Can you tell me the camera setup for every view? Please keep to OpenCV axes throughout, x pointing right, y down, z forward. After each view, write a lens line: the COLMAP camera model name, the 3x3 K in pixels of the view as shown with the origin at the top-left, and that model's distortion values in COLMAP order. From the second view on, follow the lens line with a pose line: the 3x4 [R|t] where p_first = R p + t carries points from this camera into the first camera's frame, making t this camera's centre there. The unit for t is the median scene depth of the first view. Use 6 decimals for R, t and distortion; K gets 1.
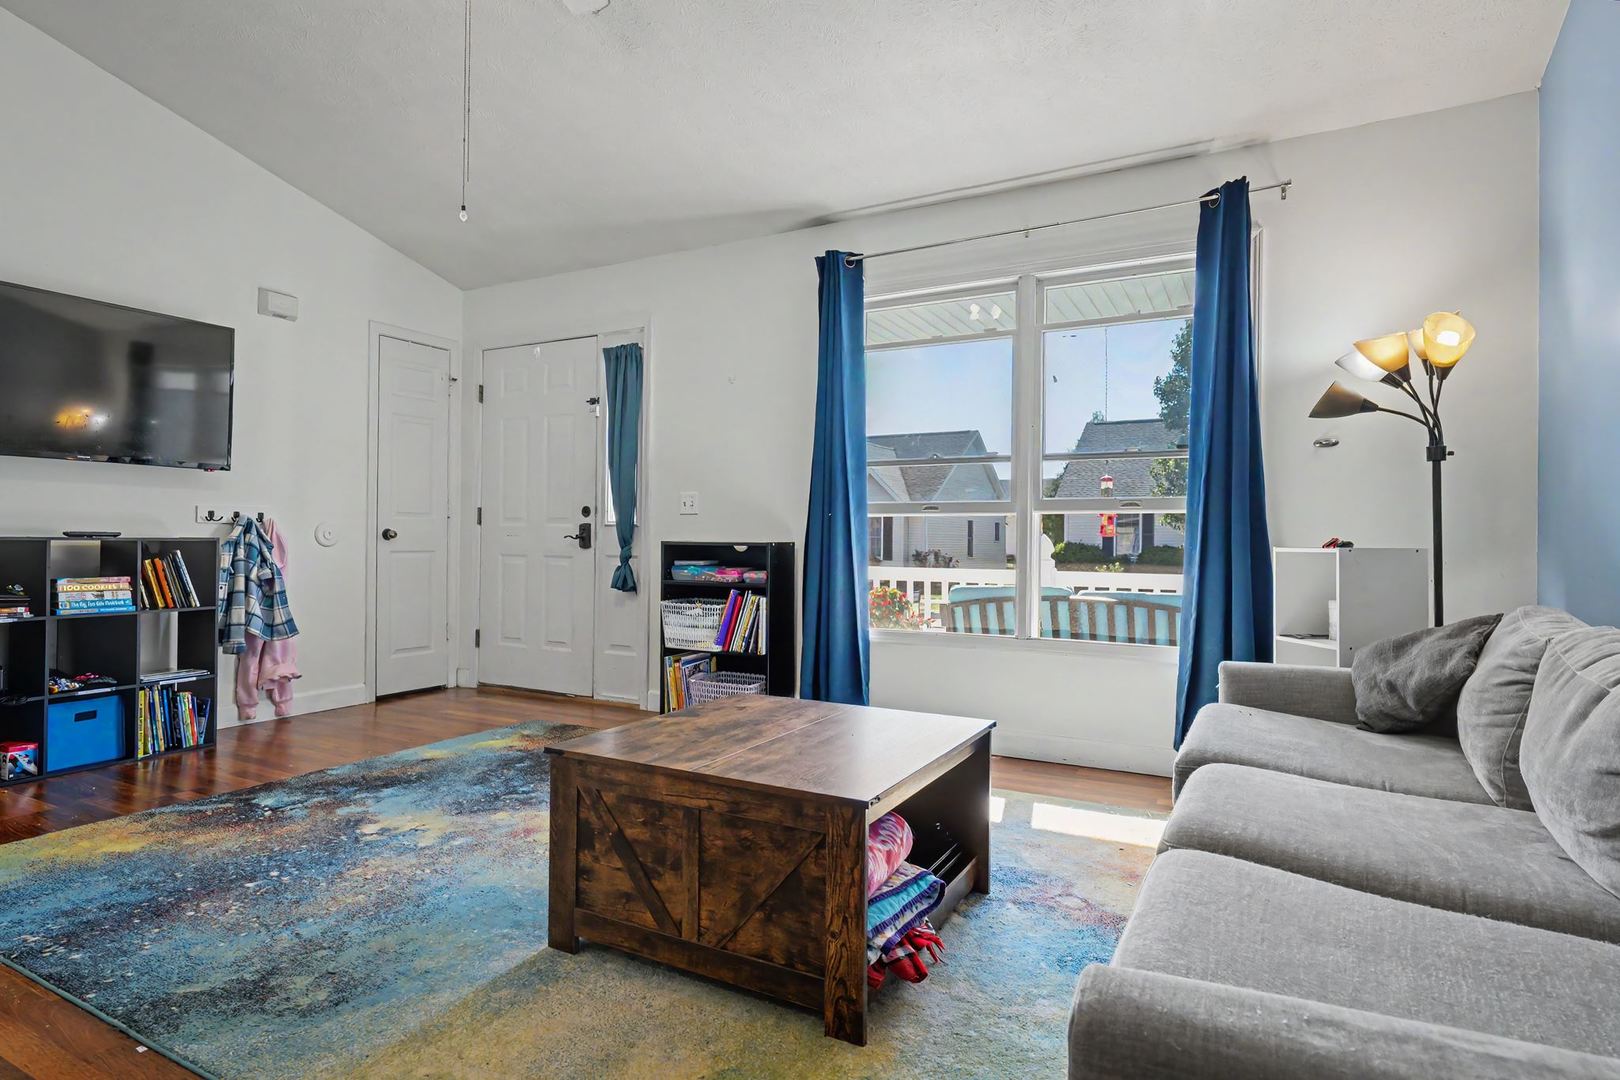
lens RADIAL K [[867.1, 0, 804.6], [0, 867.1, 537.2], [0, 0, 1]] dist [0.013593, -0.005241]
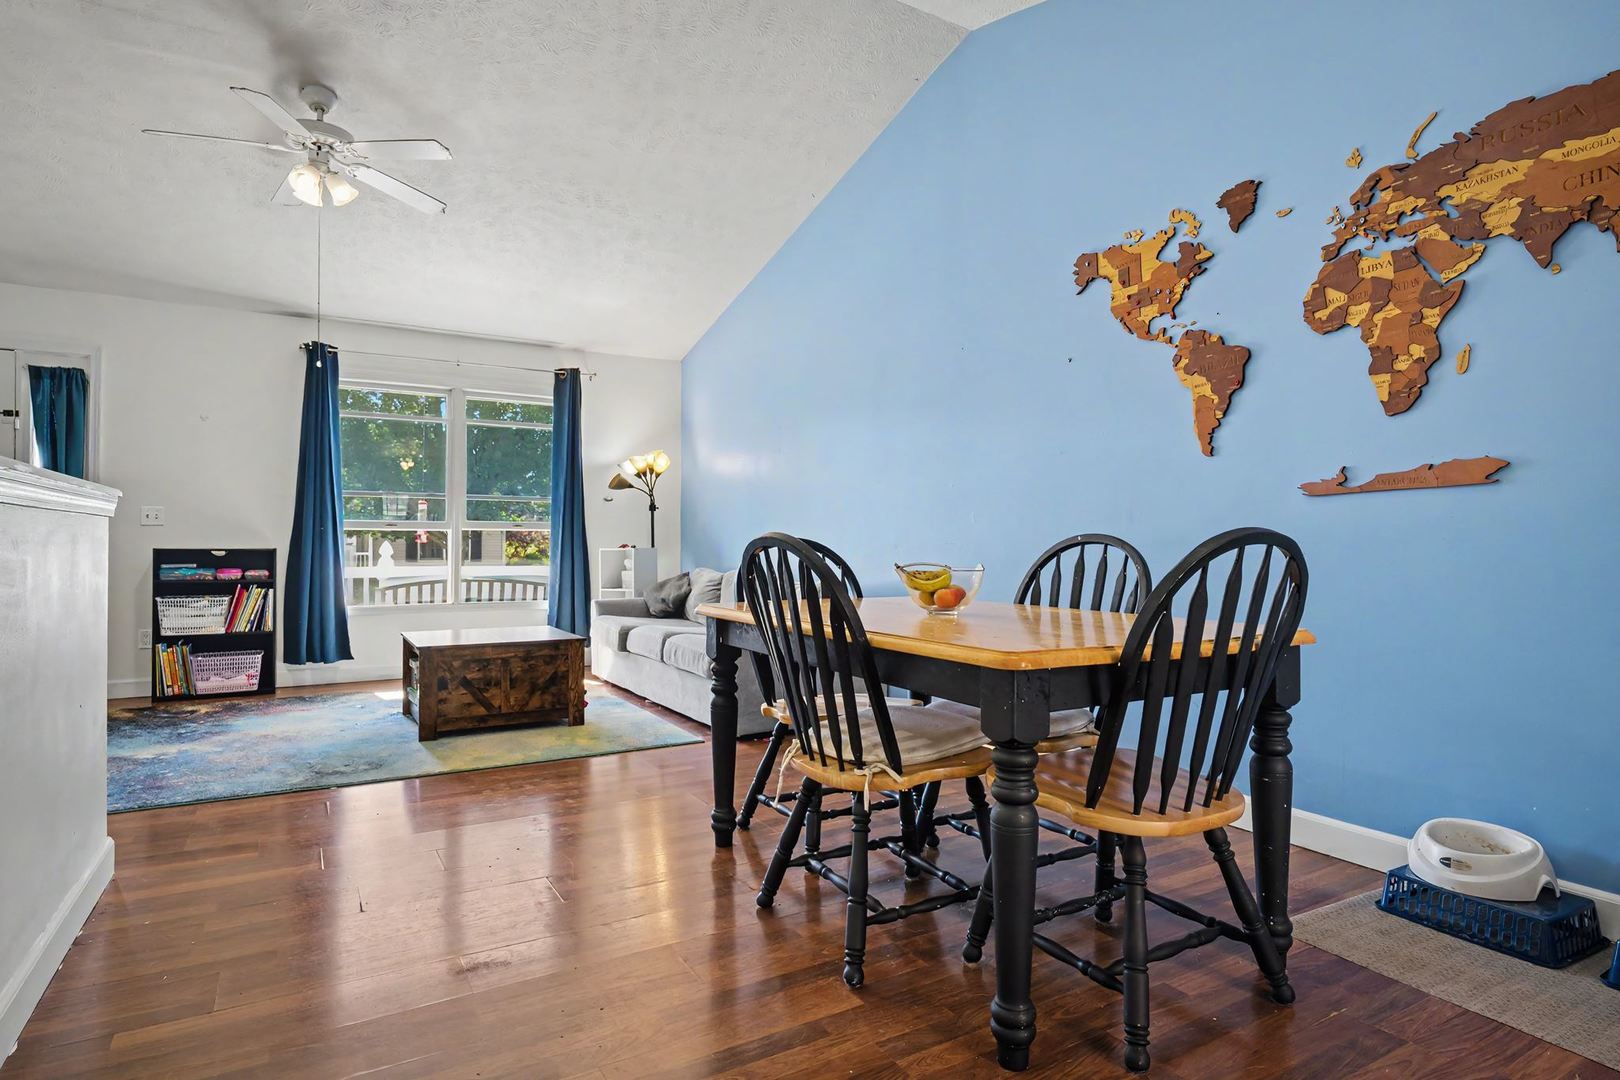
lens RADIAL K [[867.1, 0, 811.0], [0, 867.1, 544.0], [0, 0, 1]] dist [0.013593, -0.005241]
pose [[0.523757, -0.005741, 0.851848, -0.784287], [0.000796, 0.999980, 0.006250, -0.008895], [-0.851867, -0.002595, 0.523751, -0.445479]]
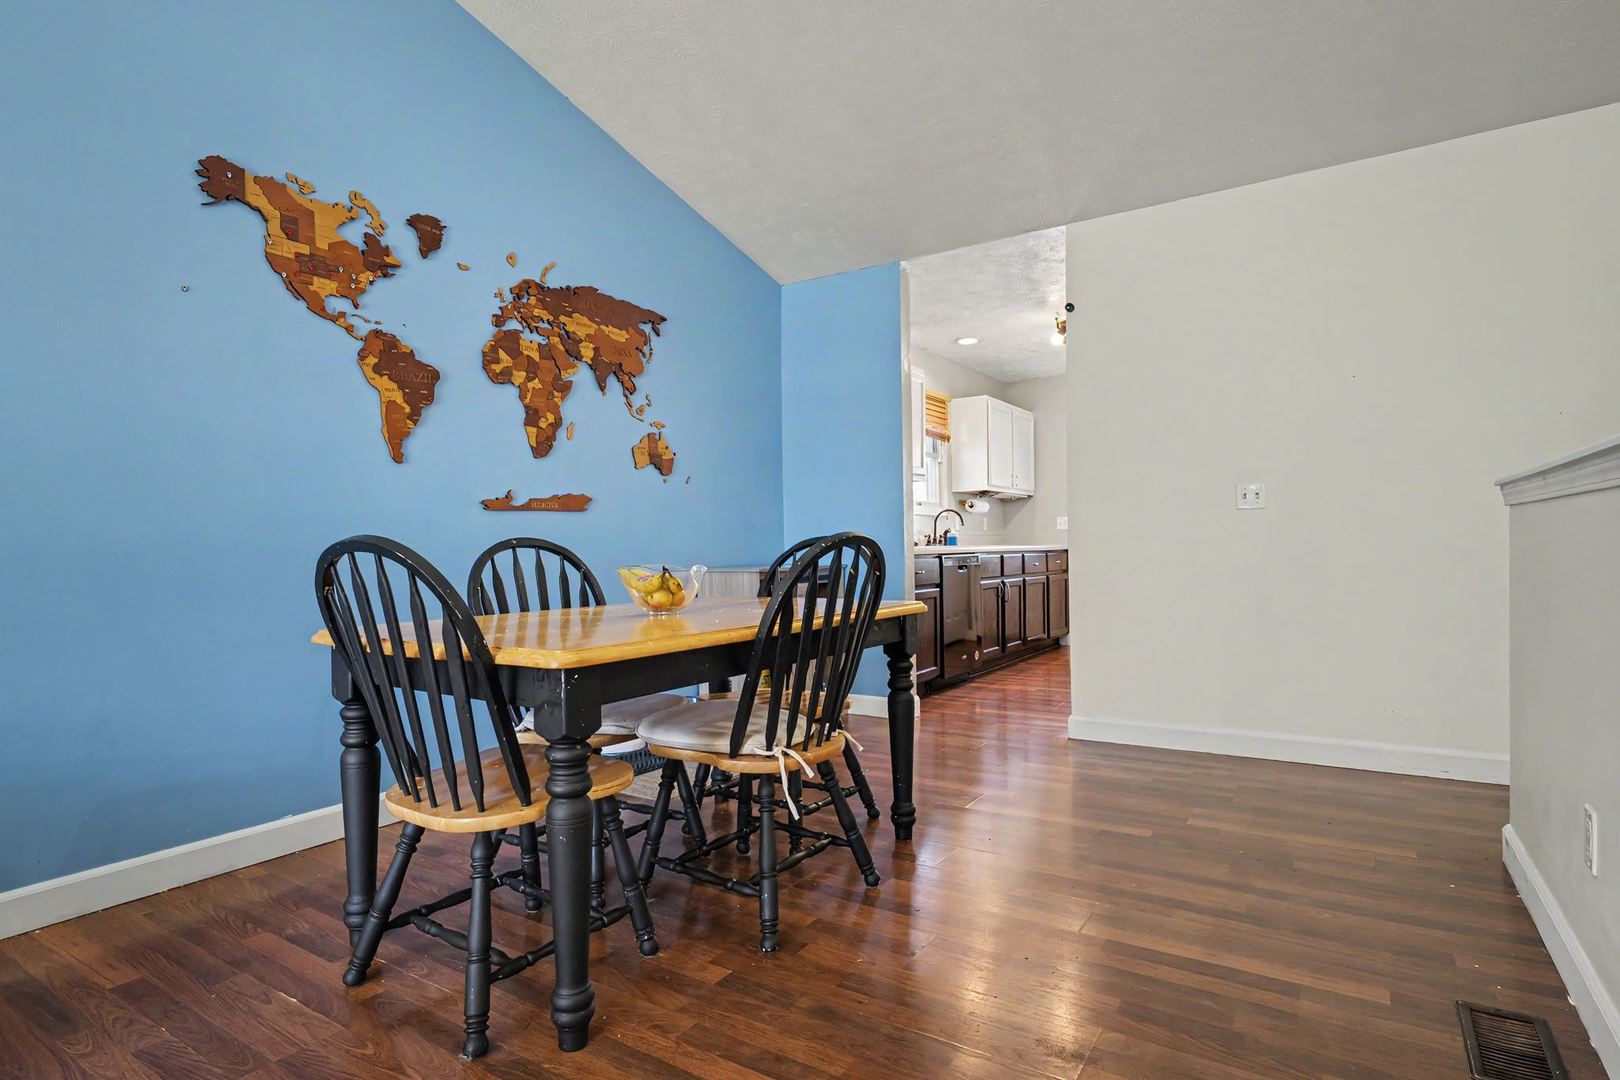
lens RADIAL K [[867.1, 0, 827.2], [0, 867.1, 550.6], [0, 0, 1]] dist [0.013593, -0.005241]
pose [[-0.997776, 0.007281, 0.066253, -0.387479], [0.007423, 0.999971, 0.001892, -0.002069], [-0.066237, 0.002379, -0.997801, 0.383262]]
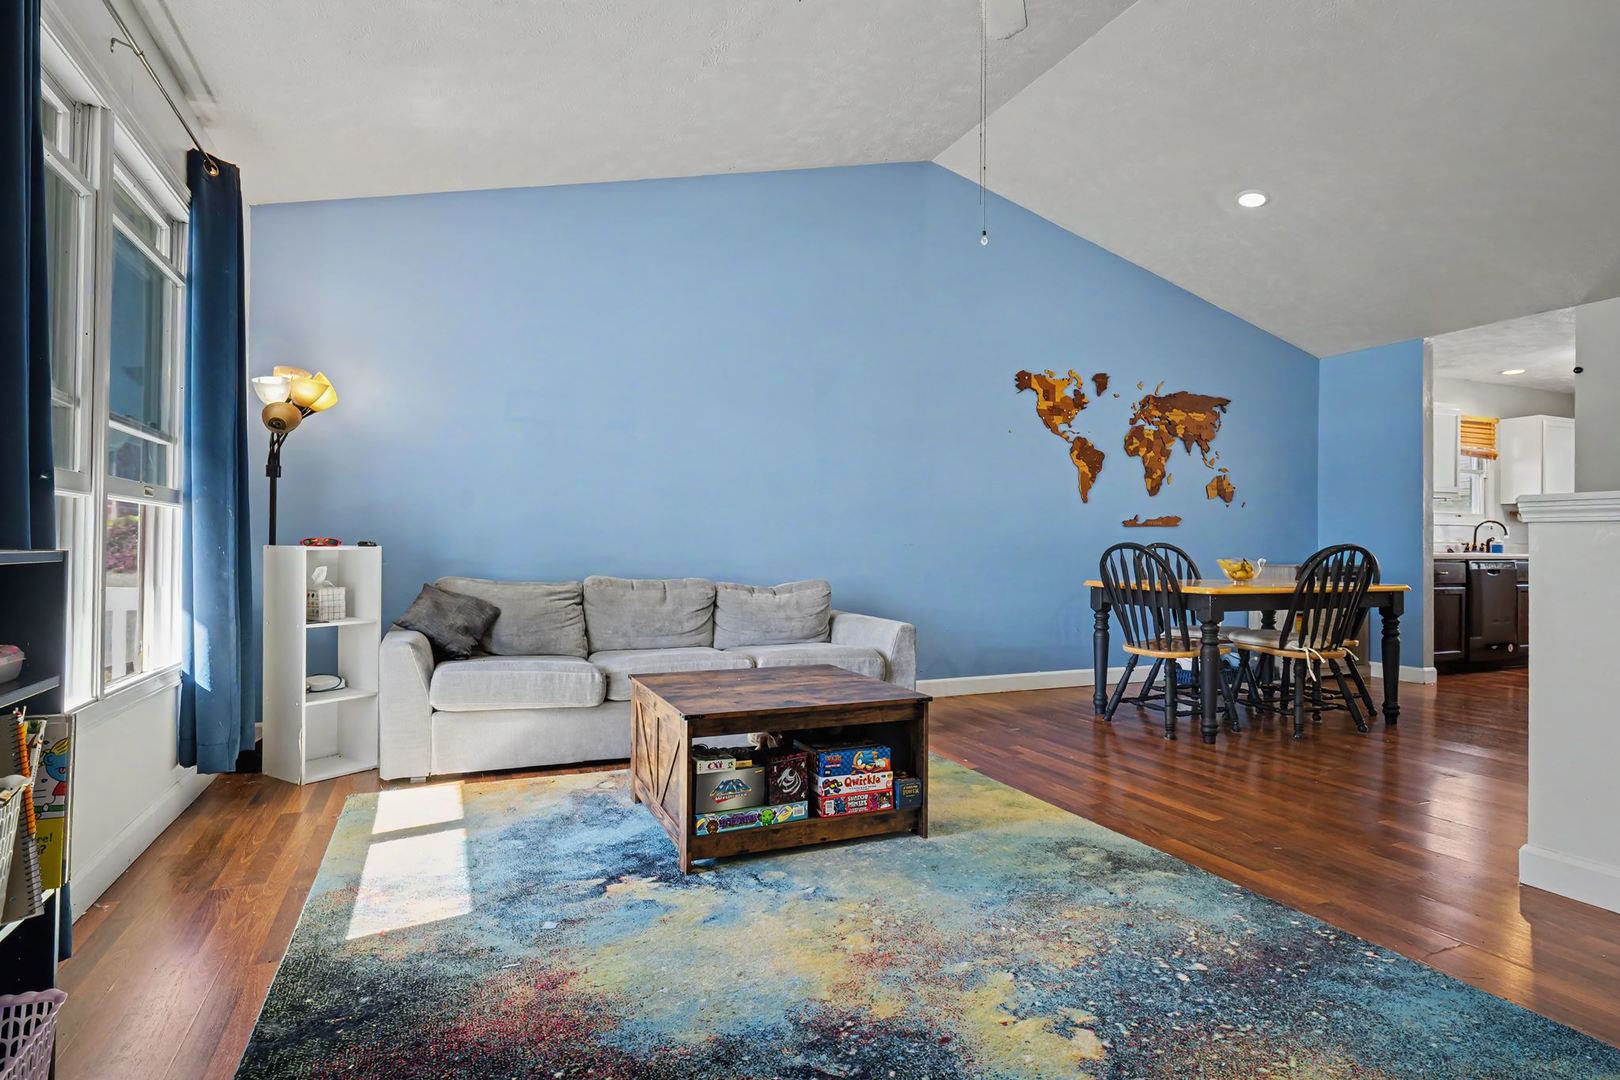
lens RADIAL K [[867.1, 0, 802.3], [0, 867.1, 536.4], [0, 0, 1]] dist [0.013593, -0.005241]
pose [[-0.789175, -0.007410, 0.614124, -0.494005], [-0.015966, 0.999837, -0.008453, -0.002341], [-0.613961, -0.016475, -0.789164, 1.114020]]
